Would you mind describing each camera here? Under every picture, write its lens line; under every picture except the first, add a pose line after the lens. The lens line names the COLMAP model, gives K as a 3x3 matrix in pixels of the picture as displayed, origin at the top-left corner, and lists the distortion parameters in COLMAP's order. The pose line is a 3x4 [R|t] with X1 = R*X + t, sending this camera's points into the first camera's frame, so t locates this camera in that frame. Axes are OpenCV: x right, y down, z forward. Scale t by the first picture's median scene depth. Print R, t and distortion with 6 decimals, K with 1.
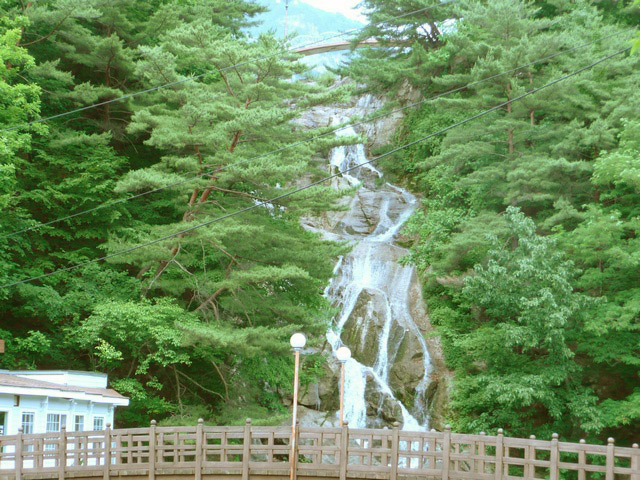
lens RADIAL K [[1687.1, 0, 302.9], [0, 1687.1, 240.4], [0, 0, 1]] dist [0.388841, 0.000000]
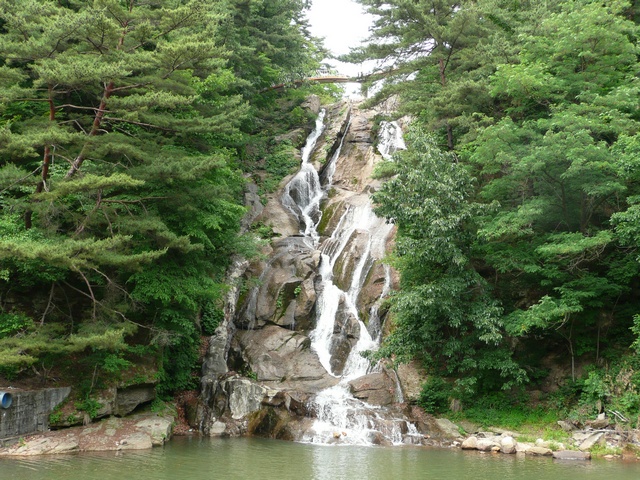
lens RADIAL K [[881.8, 0, 313.8], [0, 881.8, 236.9], [0, 0, 1]] dist [-0.011247, 0.000000]
pose [[0.975674, -0.041507, -0.215262, 0.171884], [0.038471, 0.999093, -0.018275, 0.053630], [0.215826, 0.009549, 0.976385, 0.457044]]
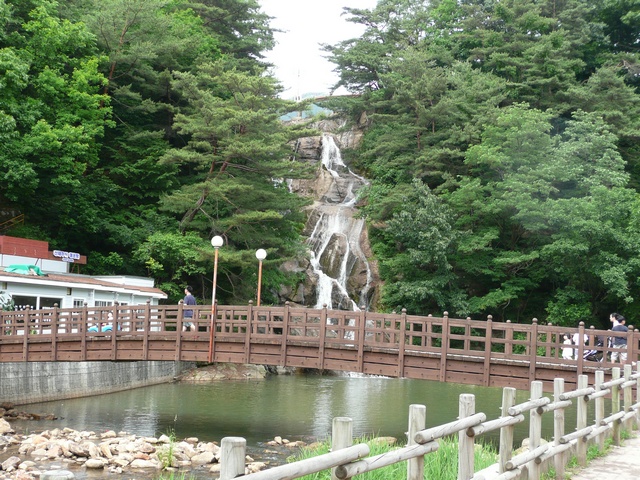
lens RADIAL K [[881.8, 0, 307.2], [0, 881.8, 237.3], [0, 0, 1]] dist [-0.011247, 0.000000]
pose [[0.999555, -0.000893, -0.029826, 0.043128], [0.001391, 0.999860, 0.016680, 0.021970], [0.029807, -0.016714, 0.999416, 0.152719]]
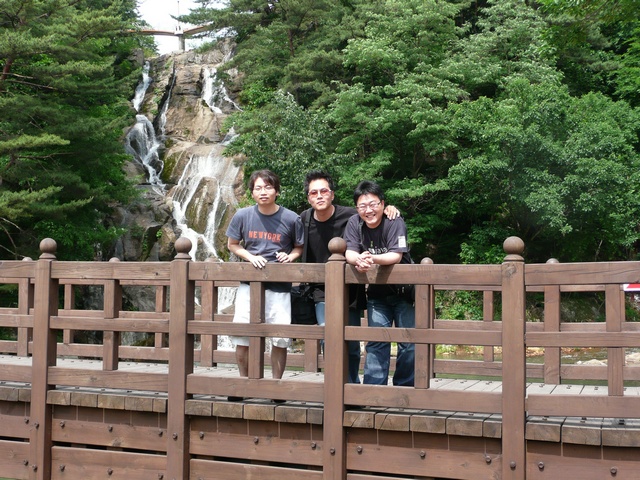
lens RADIAL K [[881.8, 0, 306.0], [0, 881.8, 232.4], [0, 0, 1]] dist [-0.011247, 0.000000]
pose [[0.997945, -0.059162, 0.024600, 0.117615], [0.057829, 0.996984, 0.051766, 0.049086], [-0.027589, -0.050237, 0.998356, 0.363128]]
